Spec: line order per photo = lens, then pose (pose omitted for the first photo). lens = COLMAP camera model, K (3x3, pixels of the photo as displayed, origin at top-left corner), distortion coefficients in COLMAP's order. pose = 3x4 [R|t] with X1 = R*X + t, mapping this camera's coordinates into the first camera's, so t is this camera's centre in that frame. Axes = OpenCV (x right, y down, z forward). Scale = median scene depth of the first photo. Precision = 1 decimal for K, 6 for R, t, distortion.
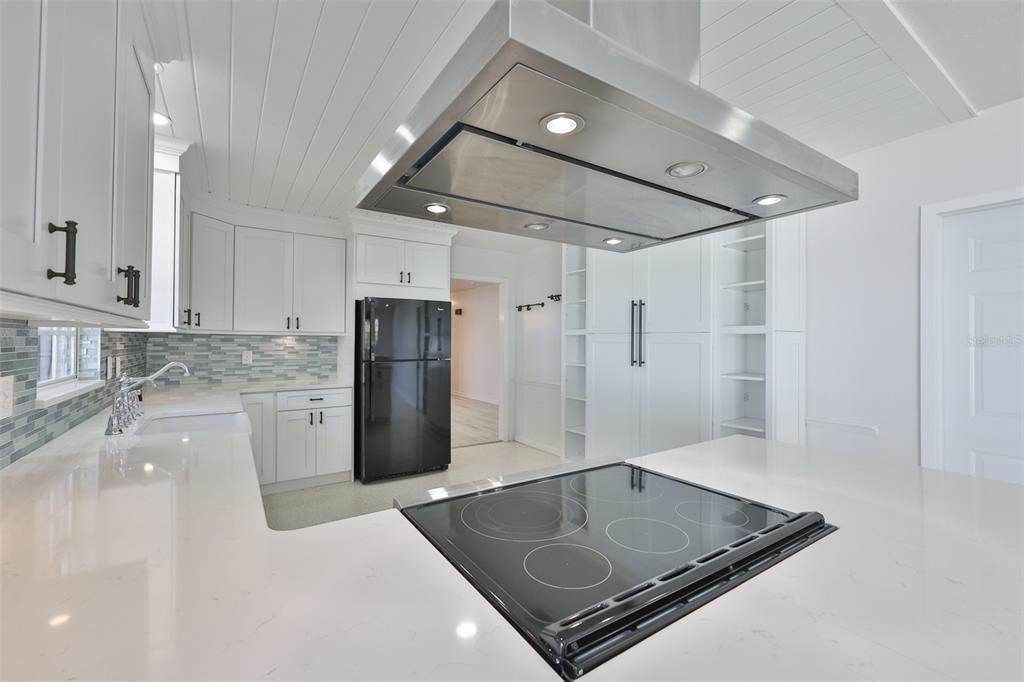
lens RADIAL K [[431.2, 0, 510.2], [0, 431.2, 338.1], [0, 0, 1]] dist [-0.001129, 0.000115]
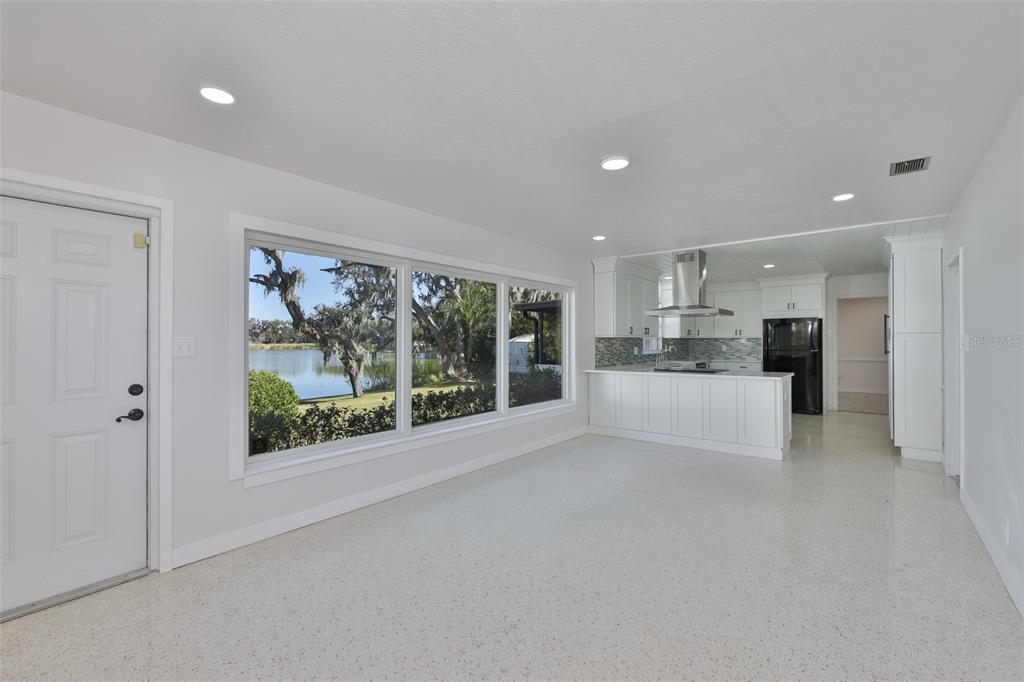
lens RADIAL K [[445.0, 0, 516.5], [0, 445.0, 339.3], [0, 0, 1]] dist [-0.000078, 0.000096]
pose [[0.307115, -0.008175, -0.951637, 1.298723], [0.008982, 0.999943, -0.005691, 0.002830], [0.951630, -0.006800, 0.307171, -0.760409]]
